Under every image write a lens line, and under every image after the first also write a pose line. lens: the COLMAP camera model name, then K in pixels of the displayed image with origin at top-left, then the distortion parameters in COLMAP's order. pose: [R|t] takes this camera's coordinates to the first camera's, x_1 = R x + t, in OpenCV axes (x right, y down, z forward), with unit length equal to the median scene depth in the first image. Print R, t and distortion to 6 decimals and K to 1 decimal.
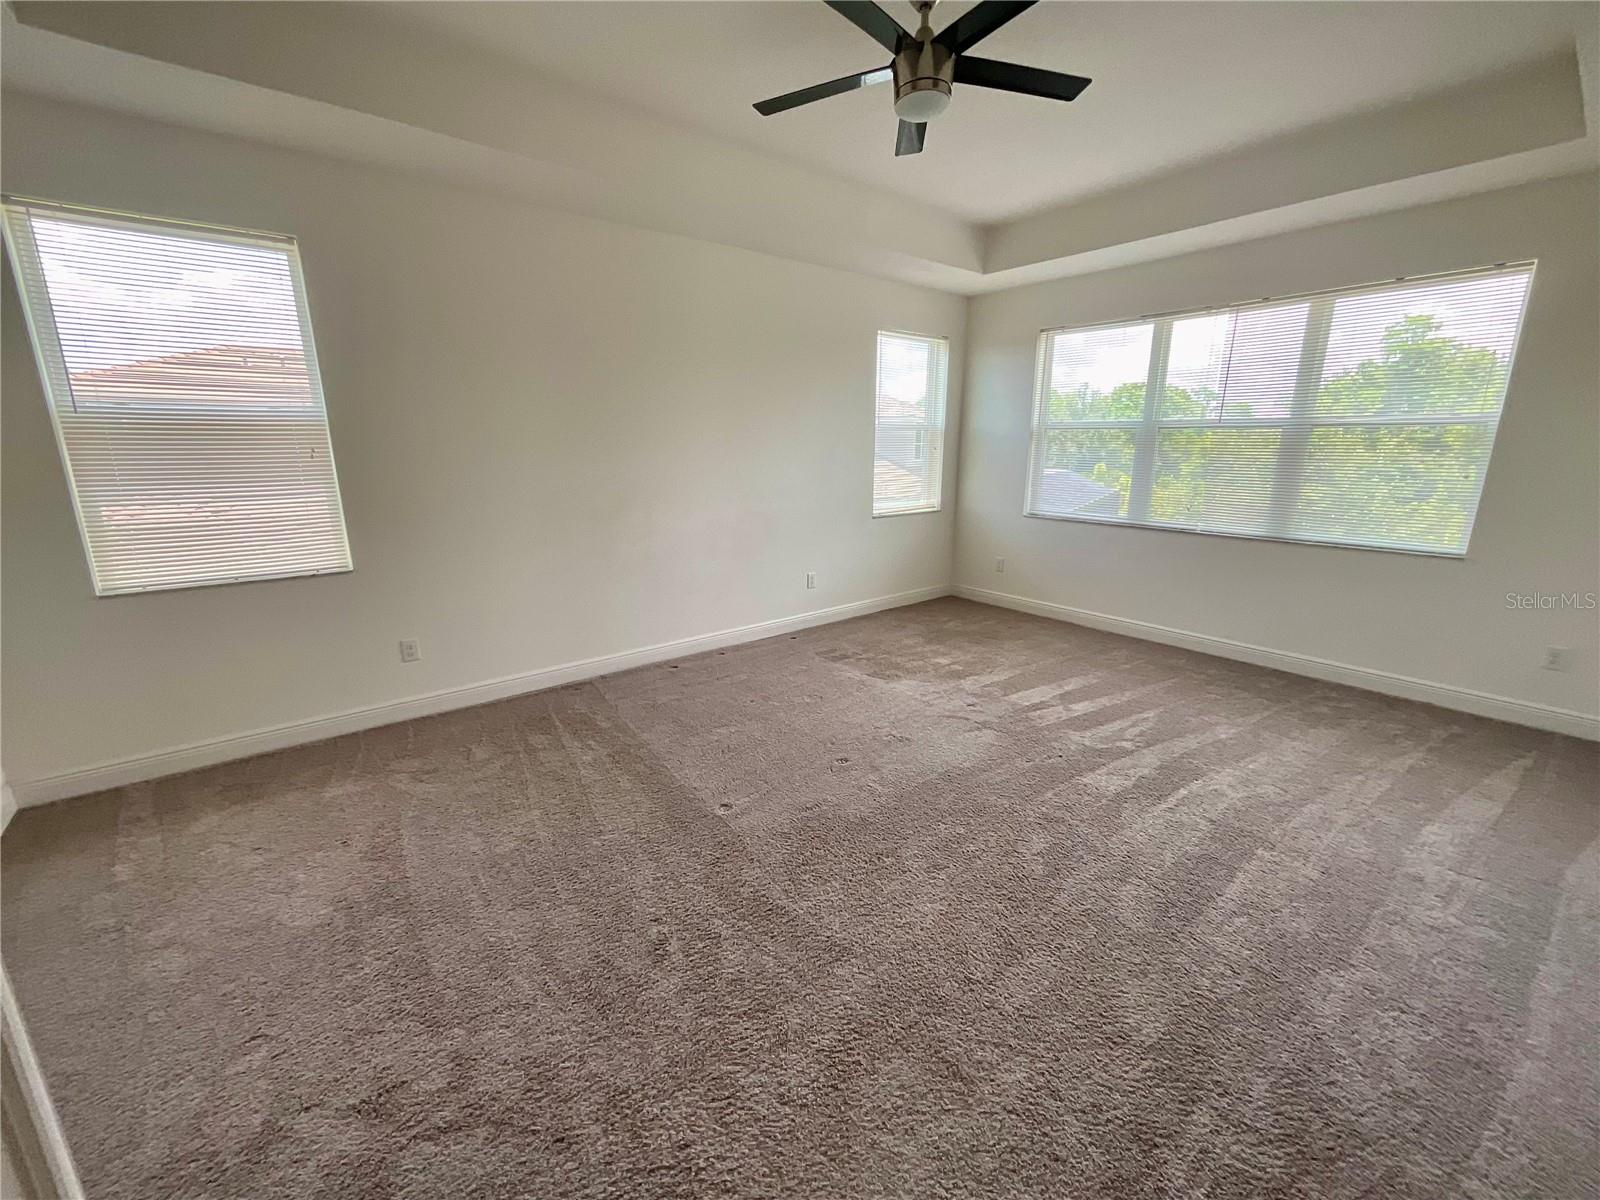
lens RADIAL K [[650.0, 0, 800.0], [0, 650.0, 600.0], [0, 0, 1]] dist [-0.000423, 0.000818]
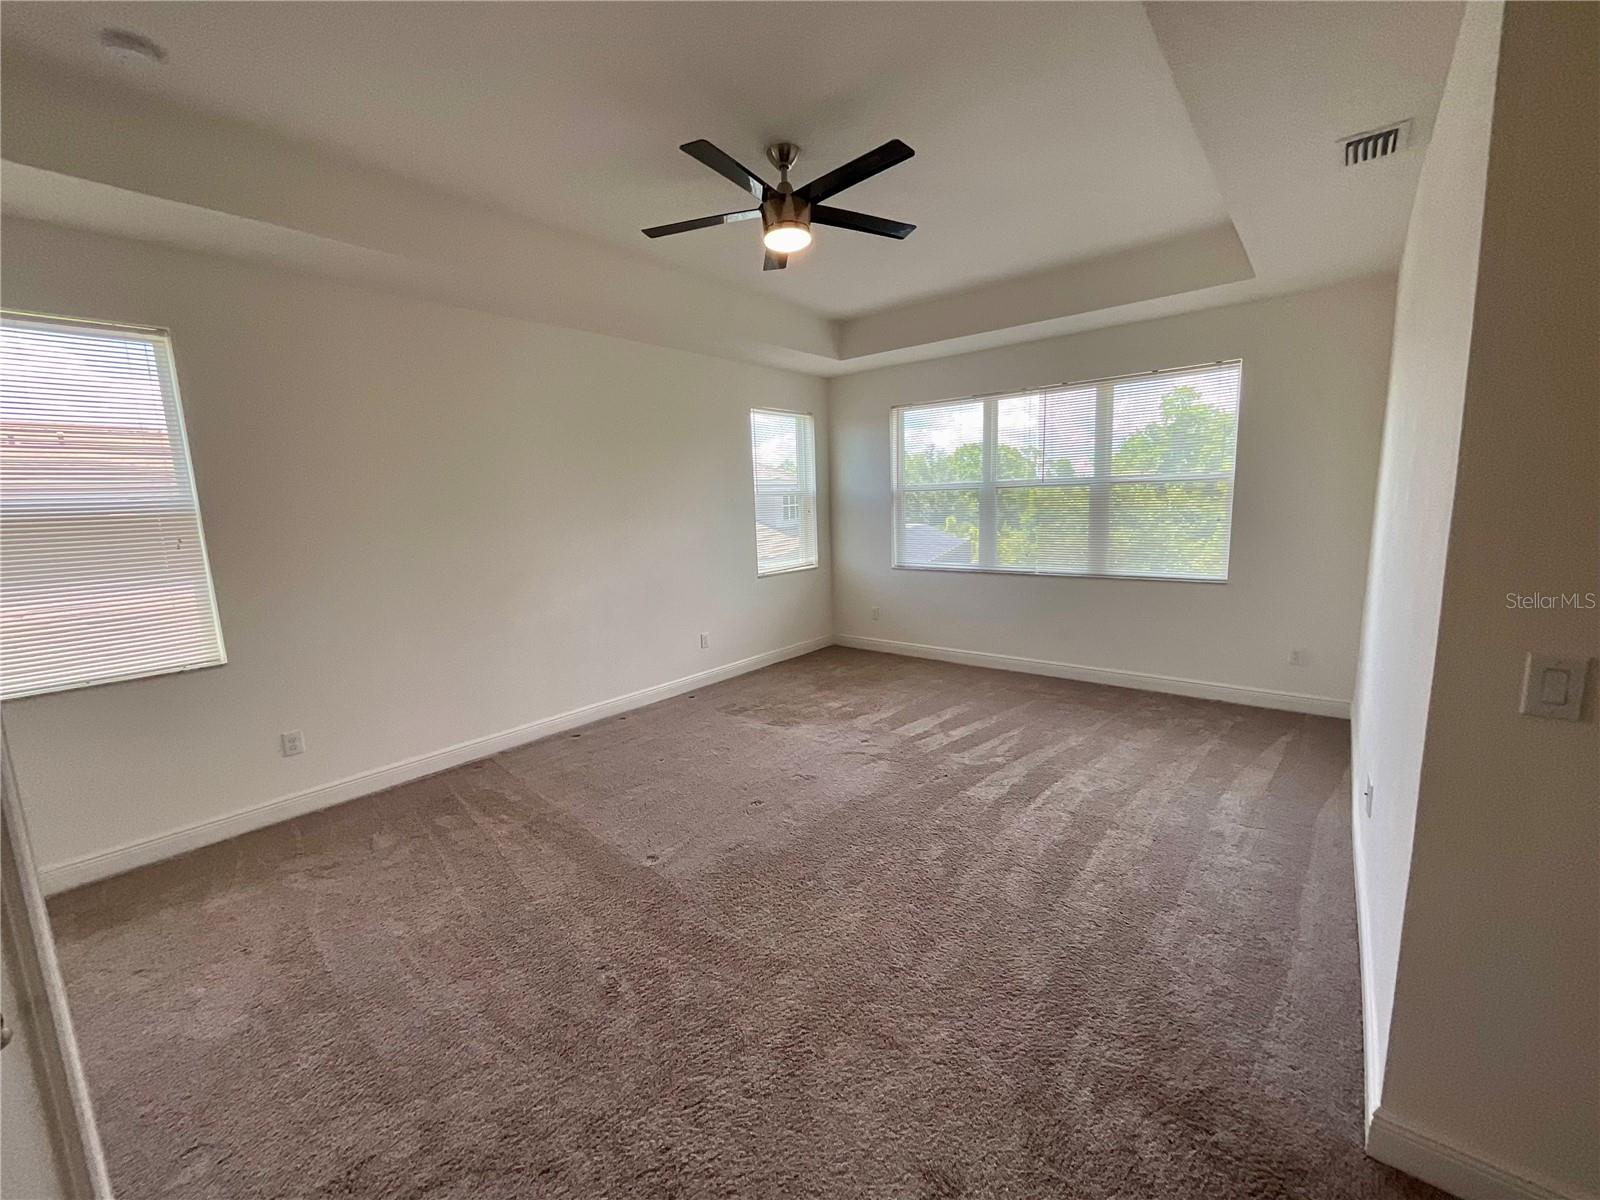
lens RADIAL K [[650.0, 0, 800.0], [0, 650.0, 600.0], [0, 0, 1]] dist [-0.000423, 0.000818]
pose [[0.979653, -0.063012, 0.190549, -0.049625], [0.080333, 0.993173, -0.084584, 0.010906], [-0.183918, 0.098170, 0.978027, -0.101099]]
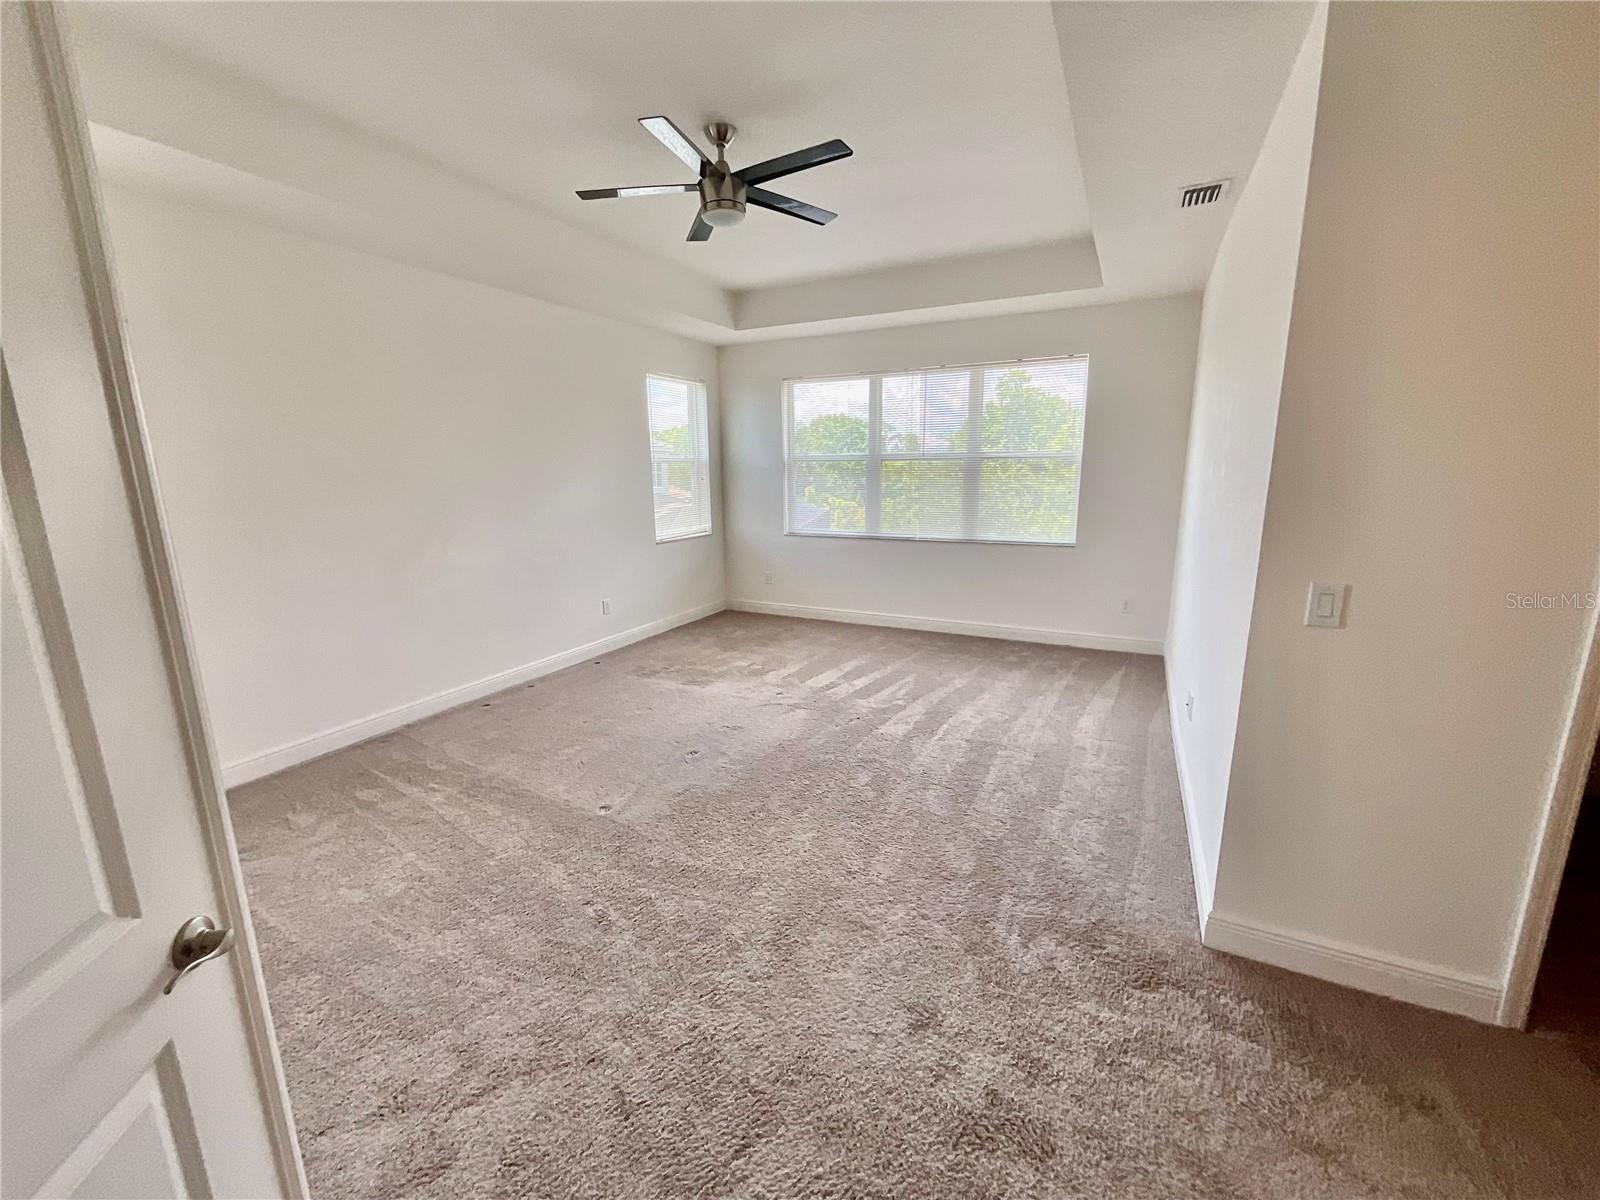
lens RADIAL K [[650.0, 0, 800.0], [0, 650.0, 600.0], [0, 0, 1]] dist [-0.000423, 0.000818]
pose [[0.914049, -0.093667, 0.394641, -0.194758], [0.109276, 0.993862, -0.017210, 0.020157], [-0.390607, 0.058856, 0.918674, -0.147496]]
